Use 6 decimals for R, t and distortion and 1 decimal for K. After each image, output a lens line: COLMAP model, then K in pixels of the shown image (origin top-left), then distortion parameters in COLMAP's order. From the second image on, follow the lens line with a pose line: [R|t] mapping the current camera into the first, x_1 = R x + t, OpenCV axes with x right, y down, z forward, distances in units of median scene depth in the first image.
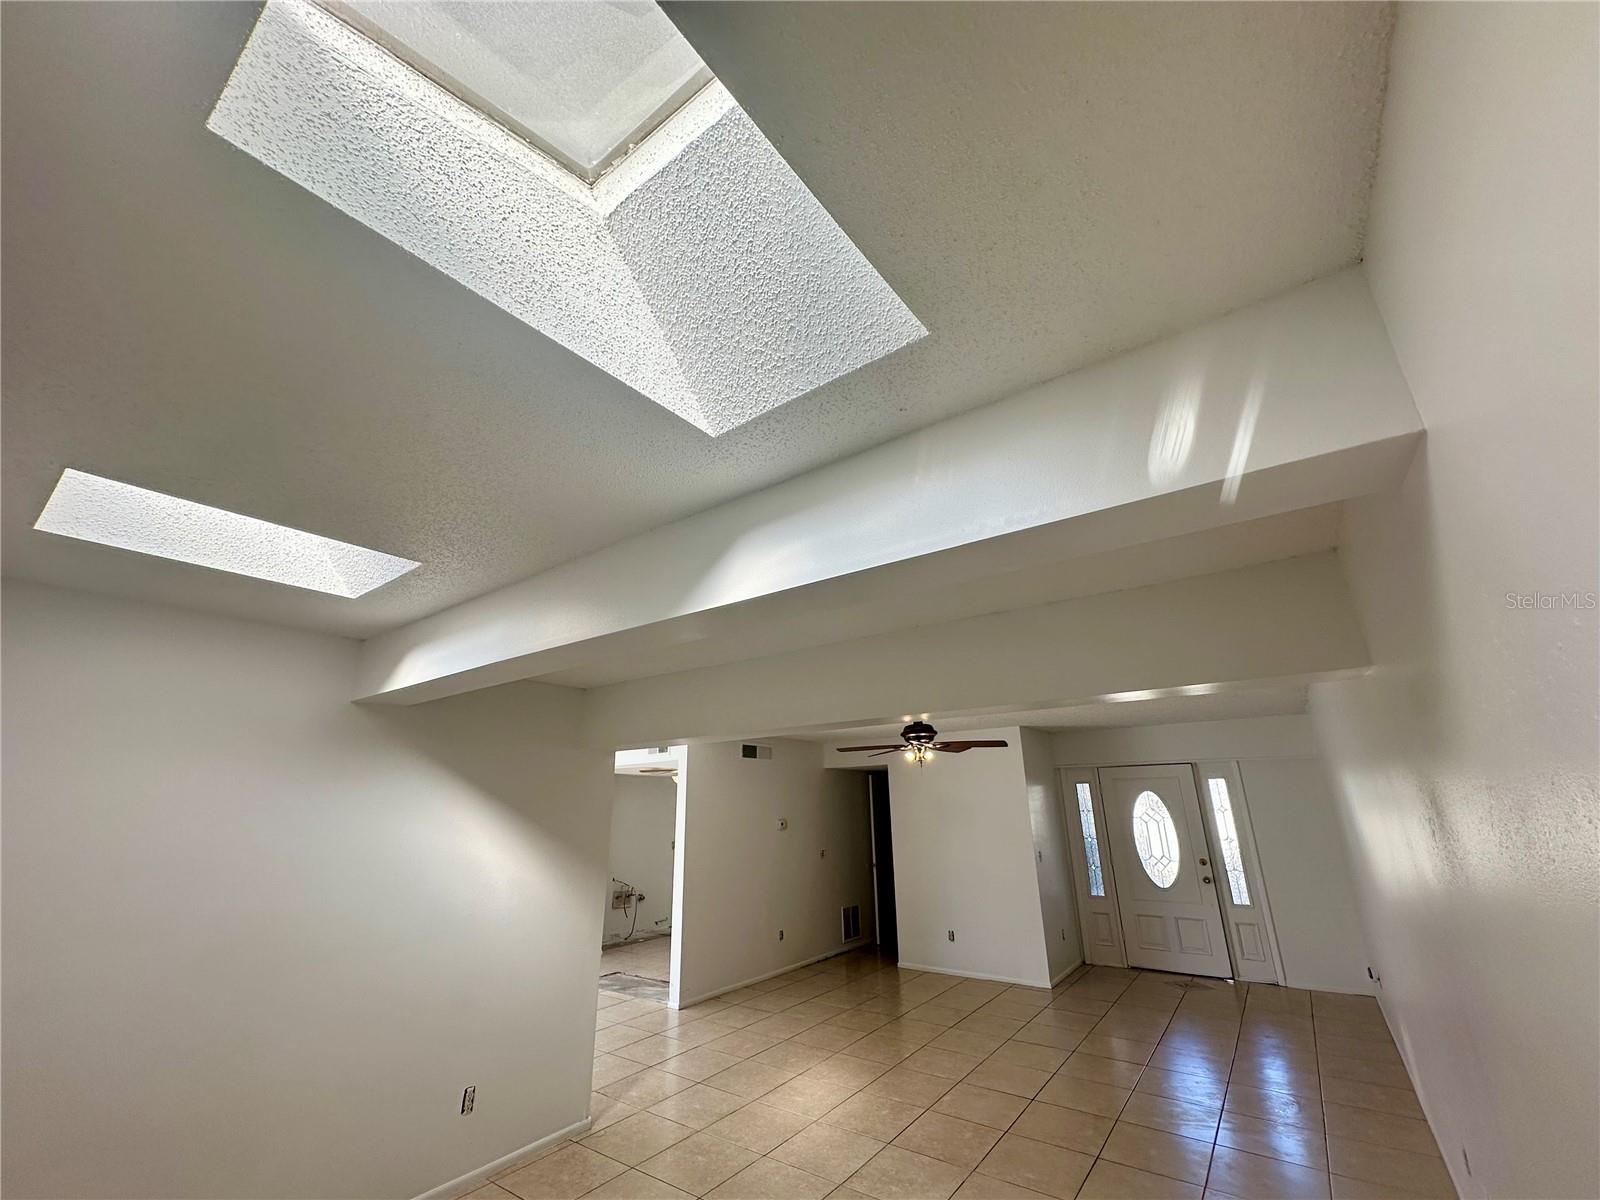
lens RADIAL K [[636.9, 0, 799.3], [0, 636.9, 602.8], [0, 0, 1]] dist [-0.001120, 0.001054]
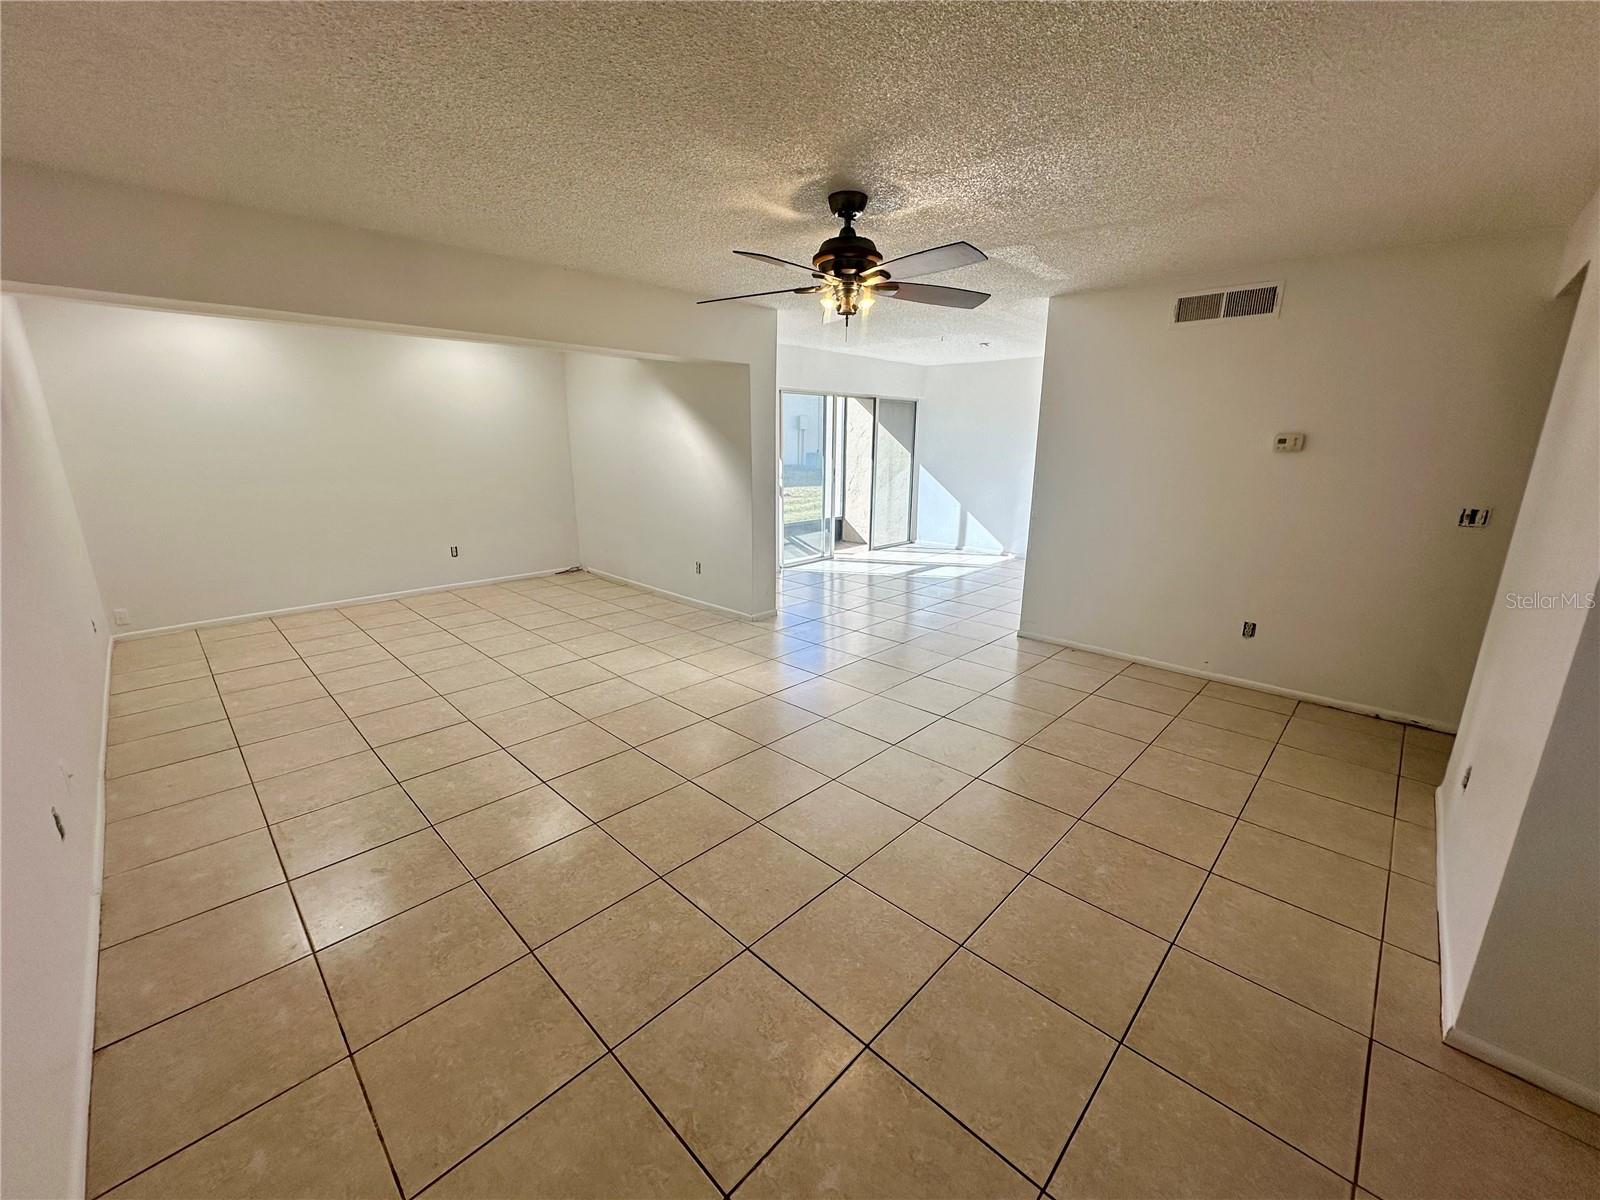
lens RADIAL K [[636.9, 0, 800.9], [0, 636.9, 599.1], [0, 0, 1]] dist [-0.001120, 0.001054]
pose [[-0.133439, 0.258953, -0.956628, 0.710420], [0.298743, 0.930872, 0.210310, 0.320271], [0.944958, -0.257723, -0.201575, 0.930323]]
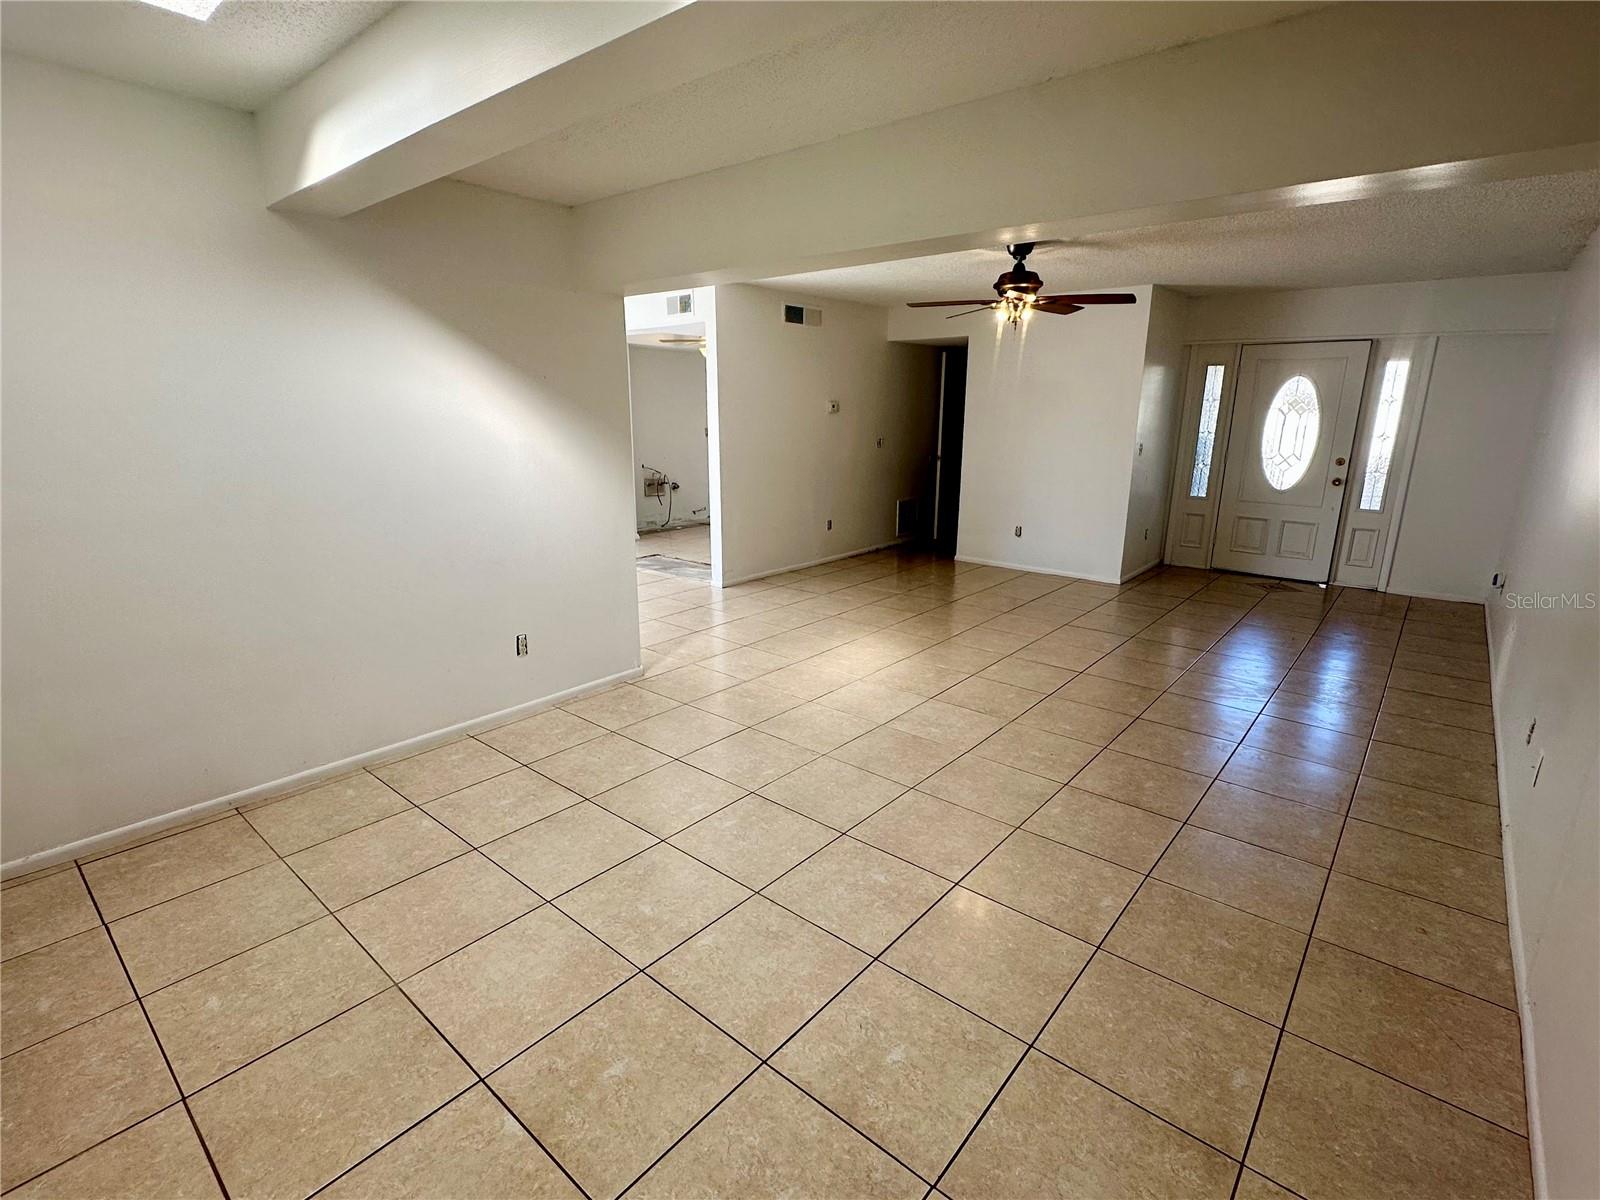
lens RADIAL K [[763.8, 0, 800.3], [0, 763.8, 599.6], [0, 0, 1]] dist [0.001947, 0.000350]
pose [[0.997570, 0.037848, -0.058494, -0.002279], [-0.000884, 0.846390, 0.532563, 0.036709], [0.069665, -0.531217, 0.844367, 0.018929]]
